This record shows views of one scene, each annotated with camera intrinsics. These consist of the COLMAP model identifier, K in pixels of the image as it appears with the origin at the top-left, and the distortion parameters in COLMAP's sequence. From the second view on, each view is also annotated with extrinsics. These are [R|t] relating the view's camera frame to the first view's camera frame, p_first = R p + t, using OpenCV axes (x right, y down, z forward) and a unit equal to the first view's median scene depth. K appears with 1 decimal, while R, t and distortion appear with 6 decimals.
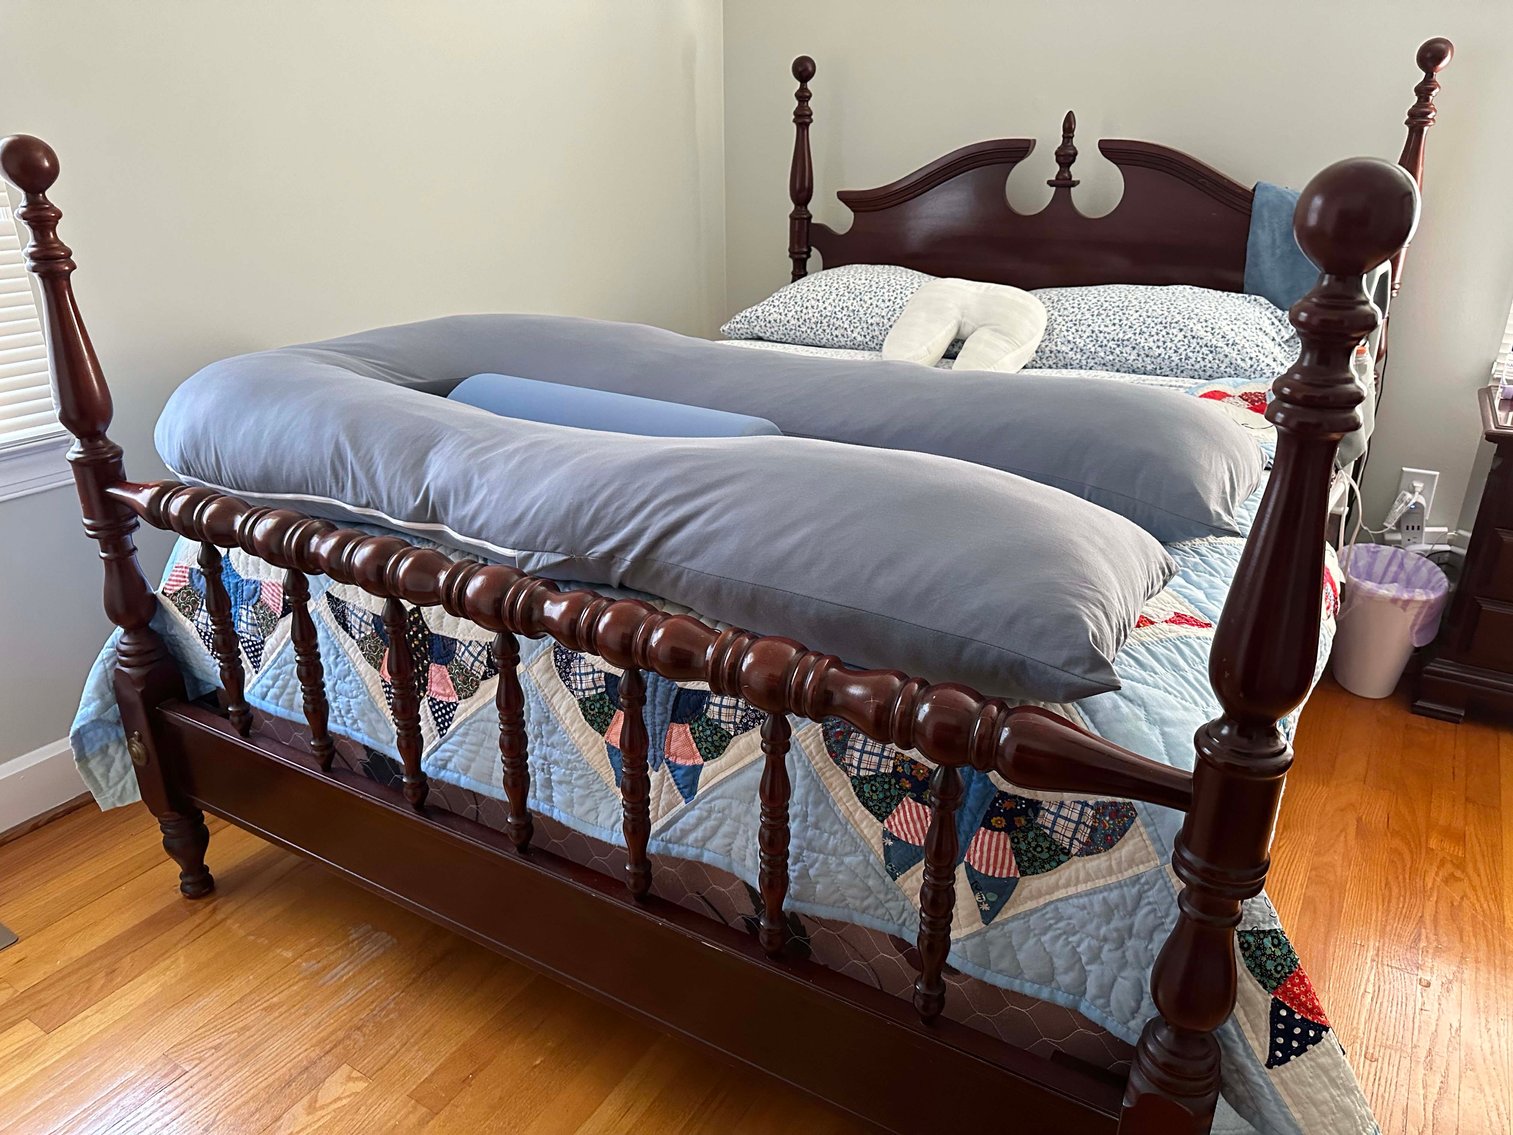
lens RADIAL K [[1093.0, 0, 750.6], [0, 1093.0, 557.7], [0, 0, 1]] dist [0.075908, -0.112805]
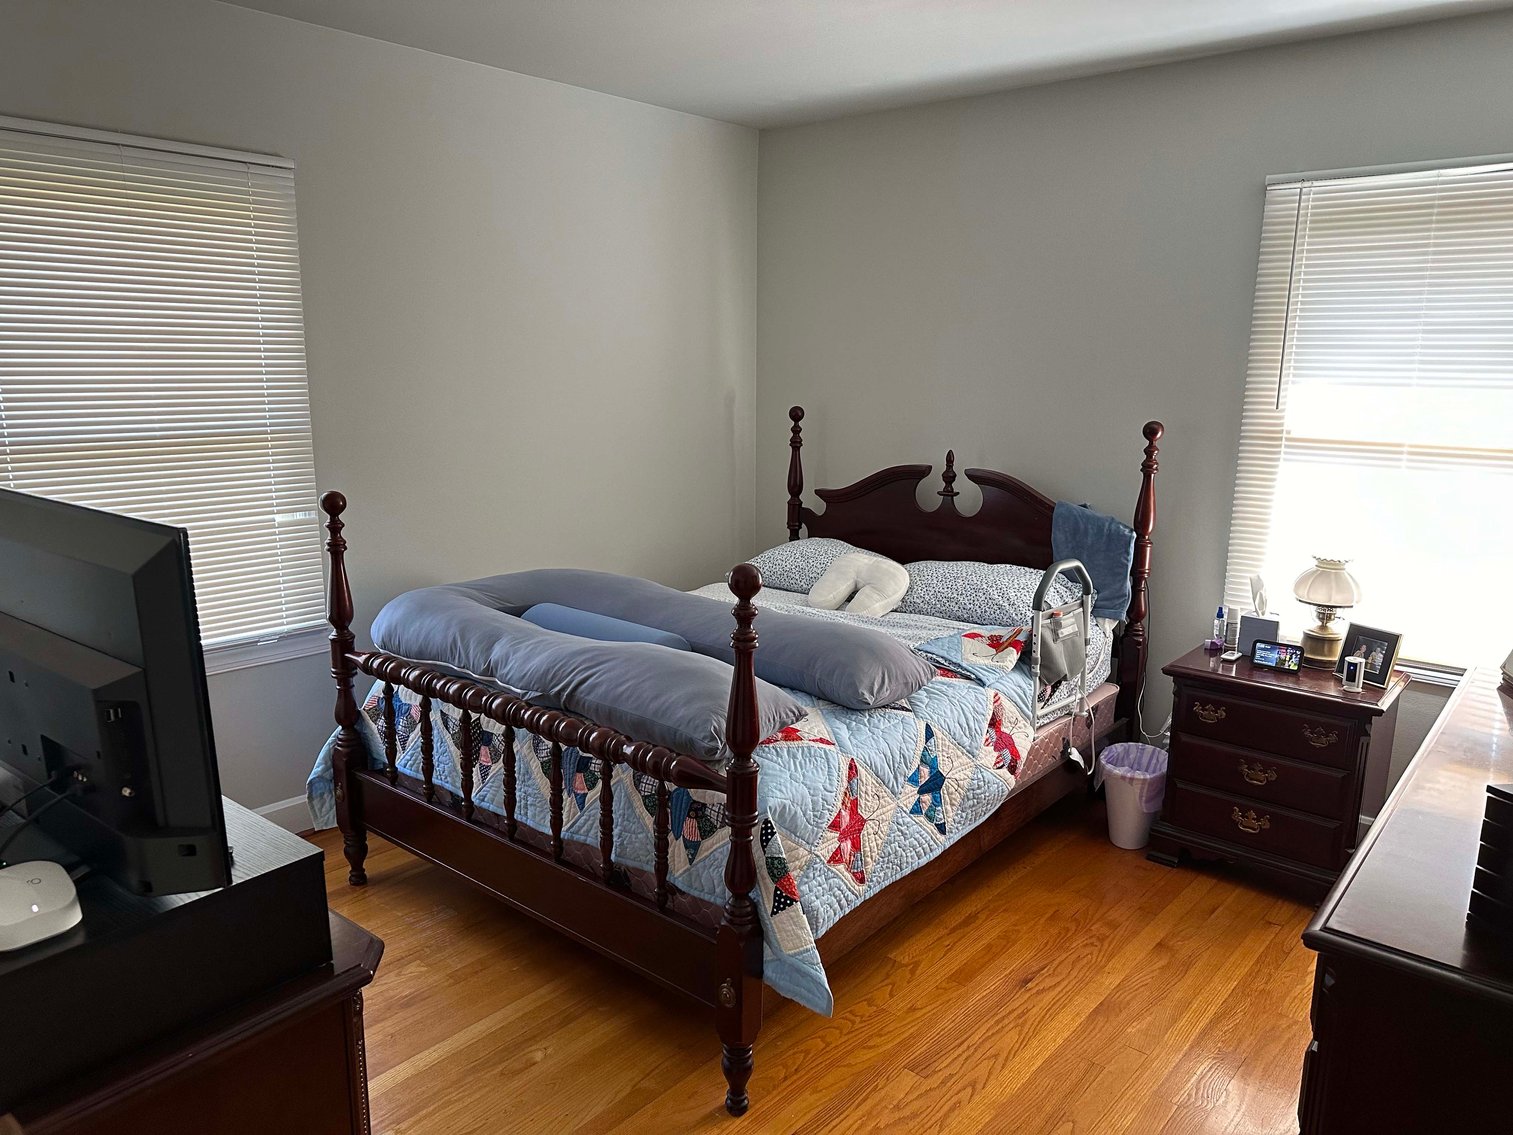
lens RADIAL K [[1090.5, 0, 767.9], [0, 1090.5, 557.3], [0, 0, 1]] dist [0.140485, -0.267182]
pose [[0.987859, 0.040785, -0.149904, 0.502676], [-0.068783, 0.980018, -0.186638, 0.093951], [0.139296, 0.194683, 0.970925, -0.938195]]
